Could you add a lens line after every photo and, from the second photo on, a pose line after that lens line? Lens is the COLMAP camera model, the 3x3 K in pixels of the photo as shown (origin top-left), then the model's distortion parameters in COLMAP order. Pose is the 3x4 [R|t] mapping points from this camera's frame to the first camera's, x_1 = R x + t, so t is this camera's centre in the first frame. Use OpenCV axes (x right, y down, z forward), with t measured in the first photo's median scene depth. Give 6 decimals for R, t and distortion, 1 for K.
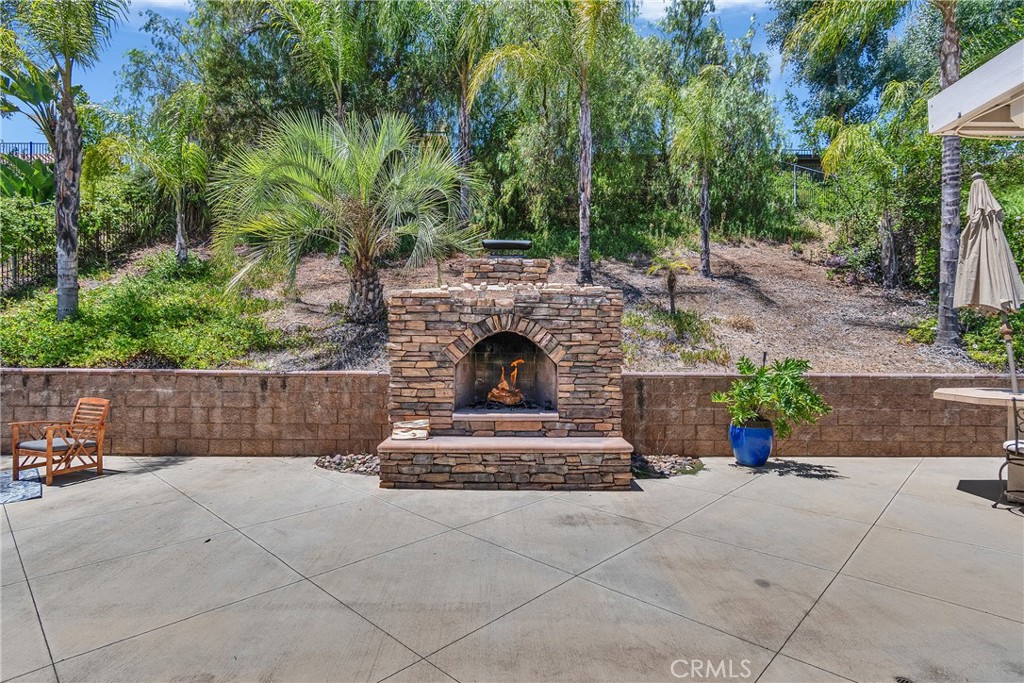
lens RADIAL K [[537.4, 0, 512.0], [0, 537.4, 341.5], [0, 0, 1]] dist [0.001524, -0.000160]
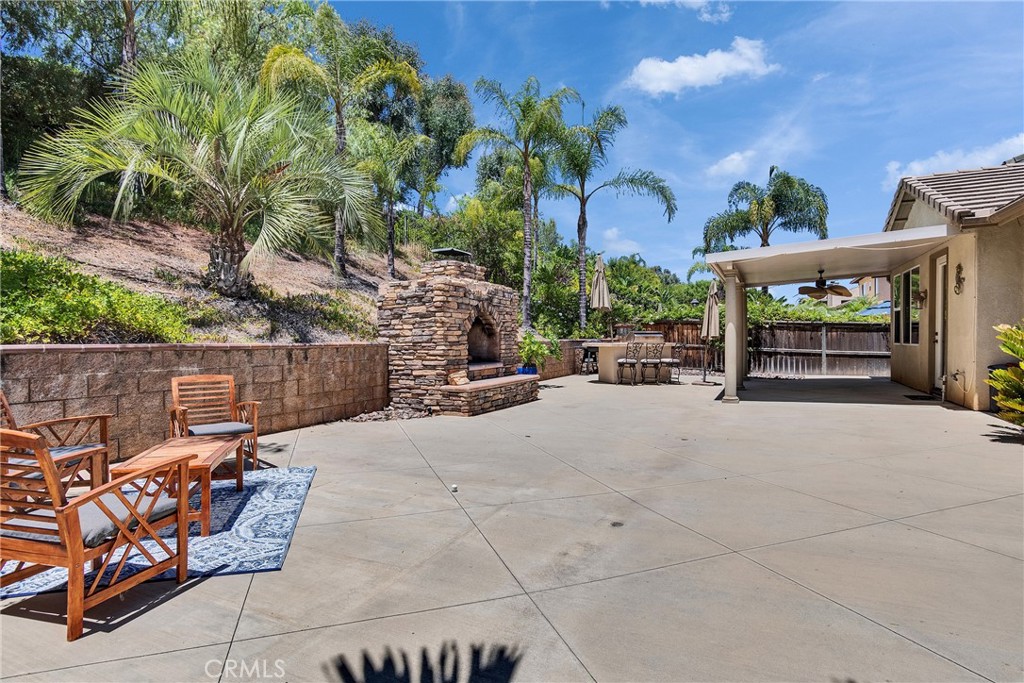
lens RADIAL K [[516.6, 0, 512.0], [0, 516.6, 341.5], [0, 0, 1]] dist [-0.001075, -0.000458]
pose [[0.462676, -0.013892, 0.886419, -1.309619], [0.003309, 0.999897, 0.013943, 0.046757], [-0.886522, -0.003518, 0.462674, 0.235212]]
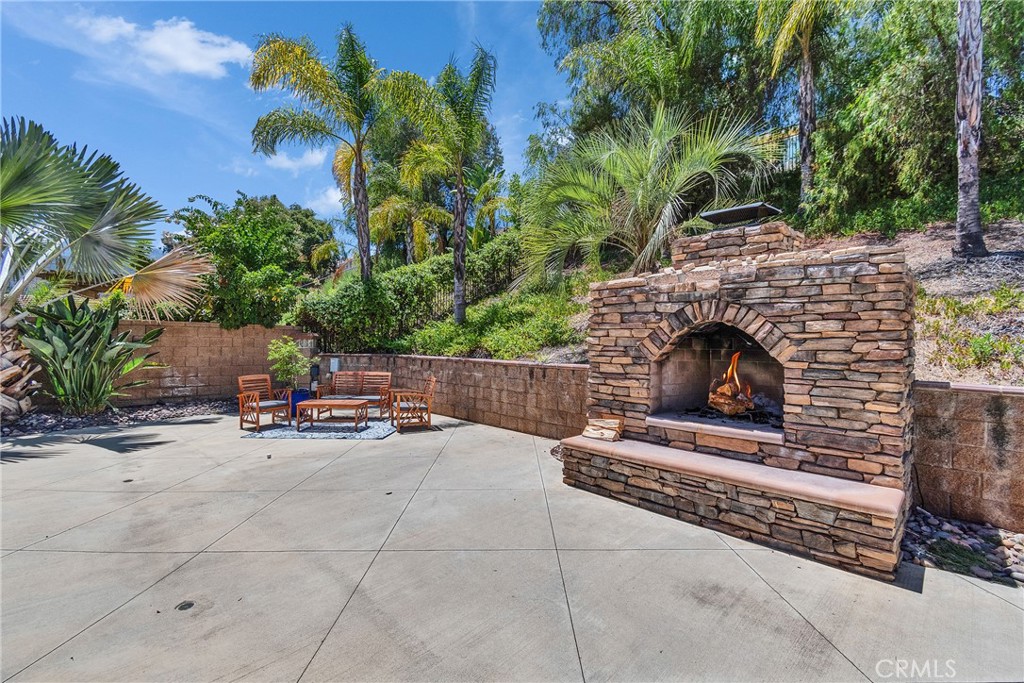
lens RADIAL K [[449.5, 0, 512.0], [0, 449.5, 341.5], [0, 0, 1]] dist [0.001592, -0.000238]
pose [[0.690704, -0.001159, -0.723137, 0.268554], [-0.000317, 0.999998, -0.001906, 0.012067], [0.723138, 0.001546, 0.690702, 0.330880]]
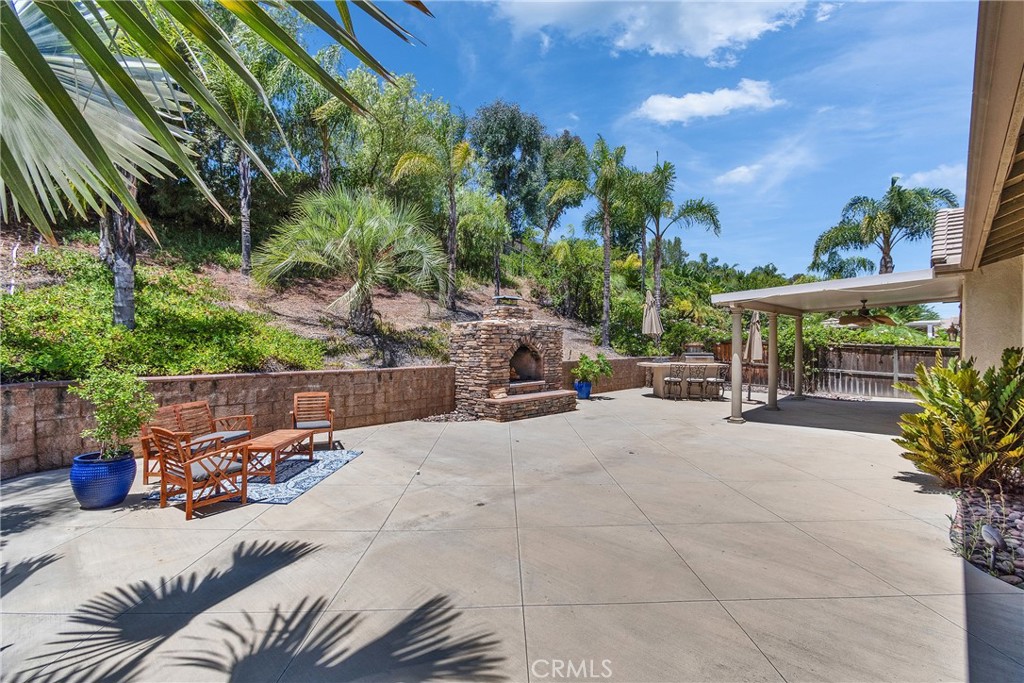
lens RADIAL K [[449.5, 0, 512.0], [0, 449.5, 341.5], [0, 0, 1]] dist [0.001592, -0.000238]
pose [[0.715864, -0.003993, 0.698229, -1.274381], [-0.002398, 0.999964, 0.008177, -0.039457], [-0.698236, -0.007528, 0.715828, -0.207033]]
